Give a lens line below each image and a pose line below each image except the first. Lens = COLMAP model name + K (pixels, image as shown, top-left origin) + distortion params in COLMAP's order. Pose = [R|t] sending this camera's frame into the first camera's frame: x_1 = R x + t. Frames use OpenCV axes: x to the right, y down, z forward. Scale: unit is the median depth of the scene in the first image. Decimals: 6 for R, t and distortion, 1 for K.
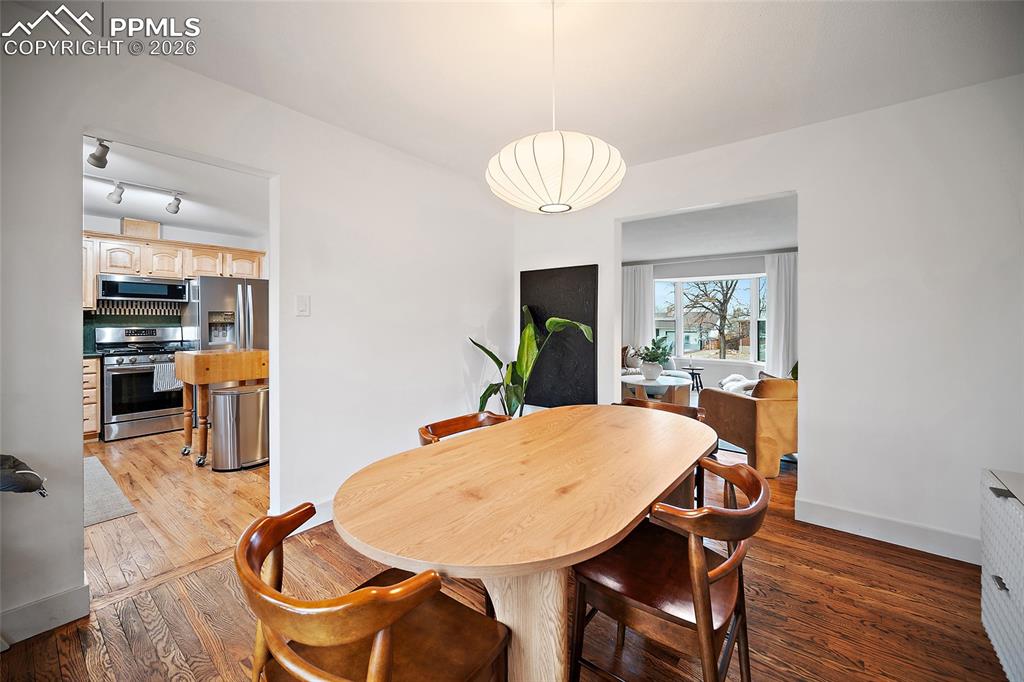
lens RADIAL K [[415.1, 0, 514.0], [0, 415.1, 325.1], [0, 0, 1]] dist [0.000059, -0.000151]
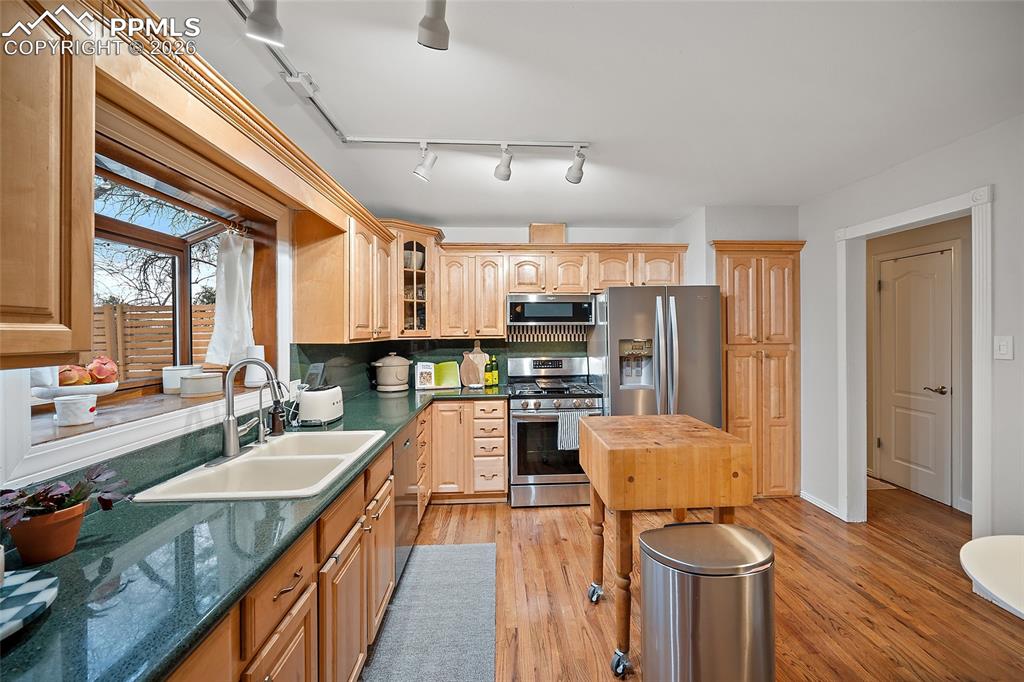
lens RADIAL K [[413.1, 0, 517.2], [0, 413.1, 329.8], [0, 0, 1]] dist [0.001189, 0.000151]
pose [[0.662277, -0.008063, -0.749216, -0.342565], [0.004749, 0.999967, -0.006564, -0.044350], [0.749244, 0.000790, 0.662294, 0.431110]]
